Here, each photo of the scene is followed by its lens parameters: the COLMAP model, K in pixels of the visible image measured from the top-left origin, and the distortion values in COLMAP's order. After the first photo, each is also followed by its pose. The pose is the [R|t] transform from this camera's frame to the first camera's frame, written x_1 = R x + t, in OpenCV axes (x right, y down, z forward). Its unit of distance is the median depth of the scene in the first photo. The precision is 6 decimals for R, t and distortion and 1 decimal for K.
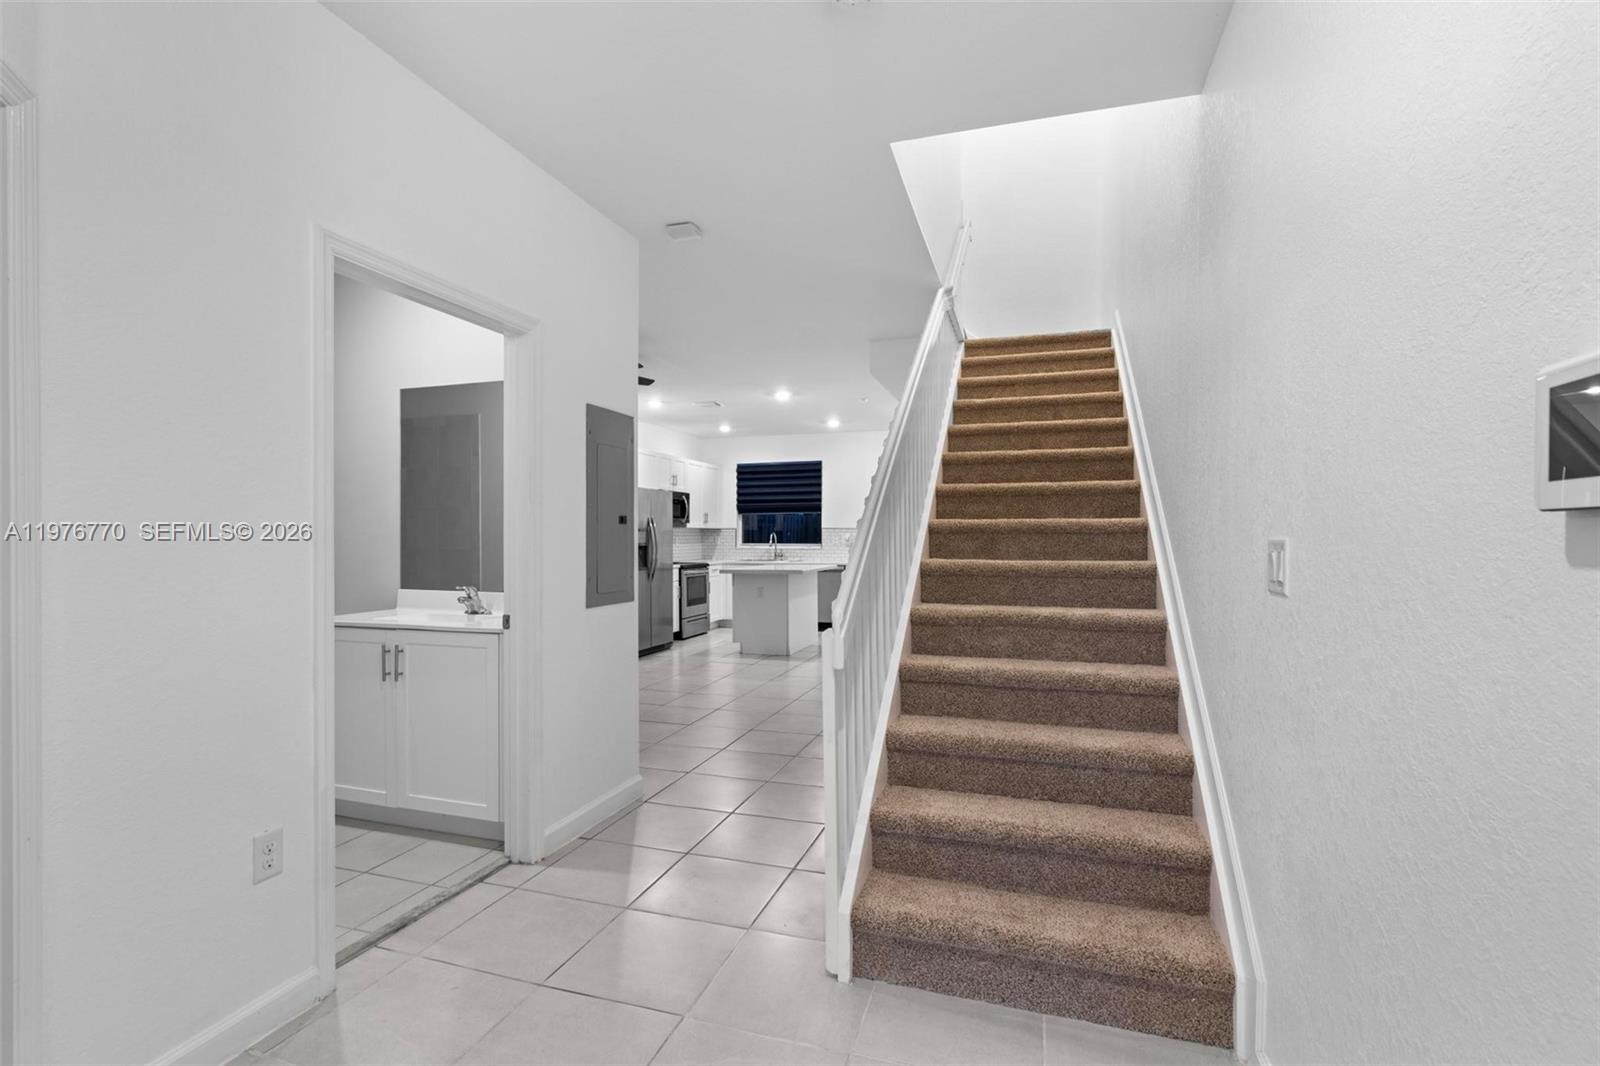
lens RADIAL K [[735.8, 0, 796.5], [0, 735.8, 538.6], [0, 0, 1]] dist [-0.005202, 0.000360]
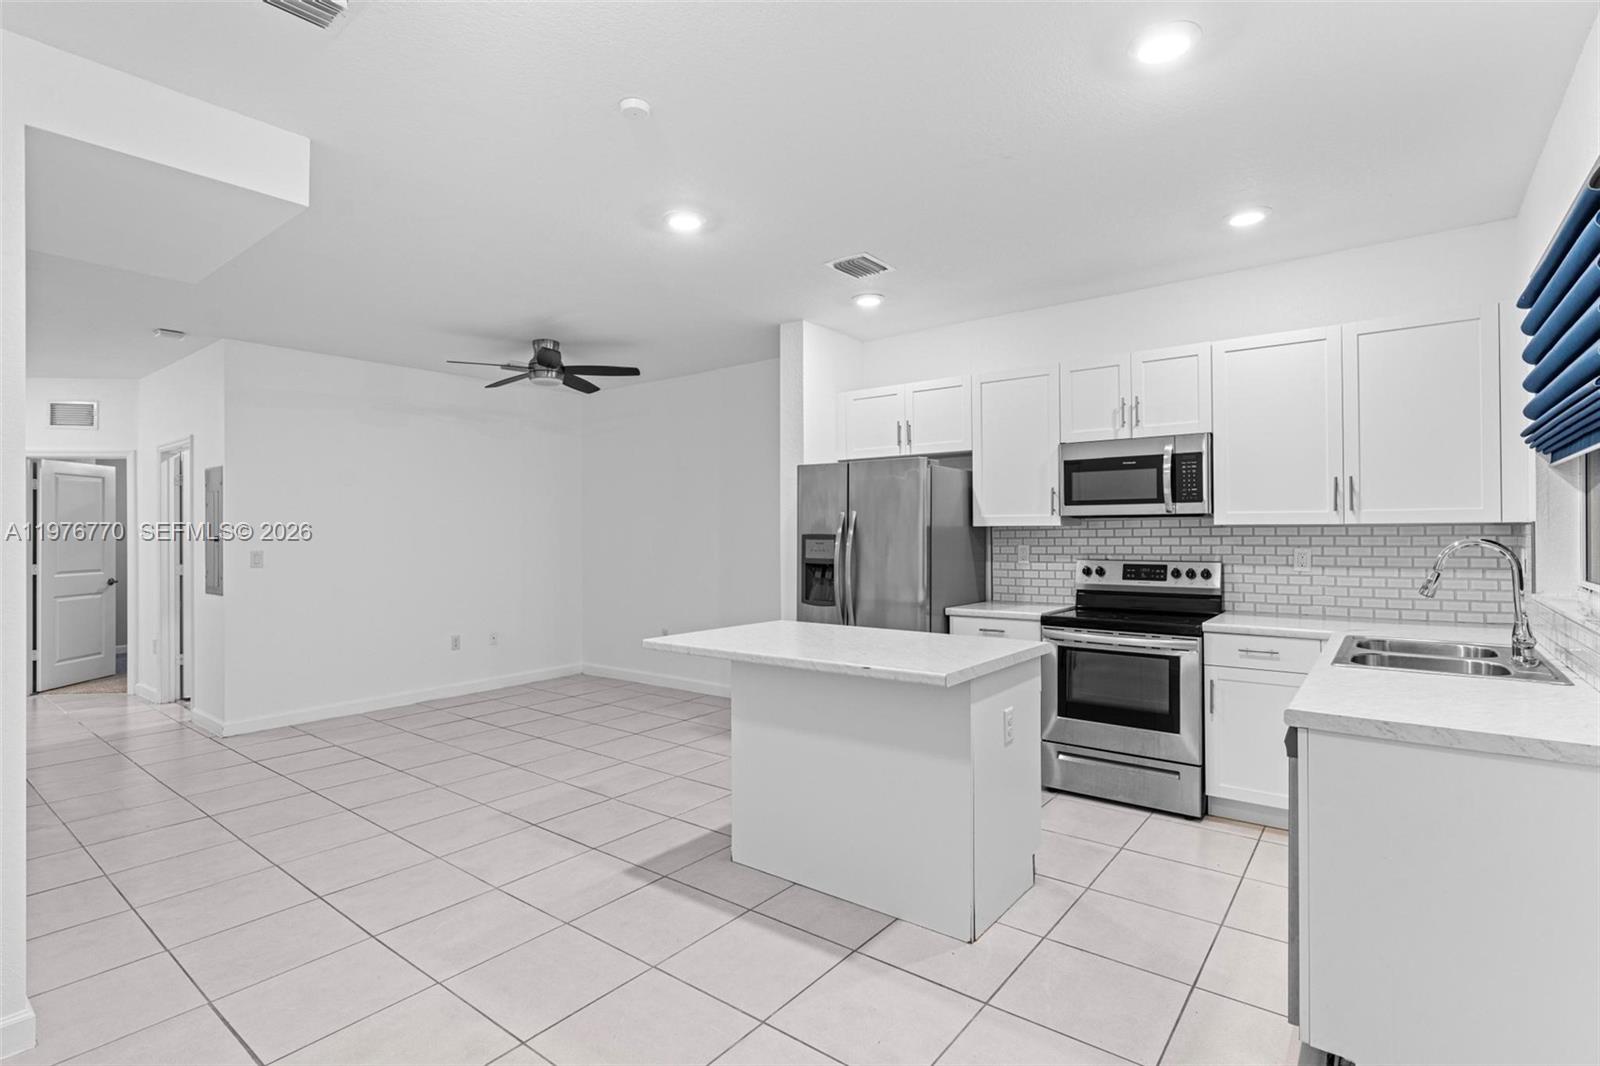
lens RADIAL K [[774.9, 0, 799.3], [0, 774.9, 527.7], [0, 0, 1]] dist [-0.005200, 0.002903]
pose [[-0.336560, -0.001897, -0.941660, 0.274367], [0.007293, 0.999963, -0.004621, -0.012473], [0.941634, -0.008423, -0.336533, 0.876223]]
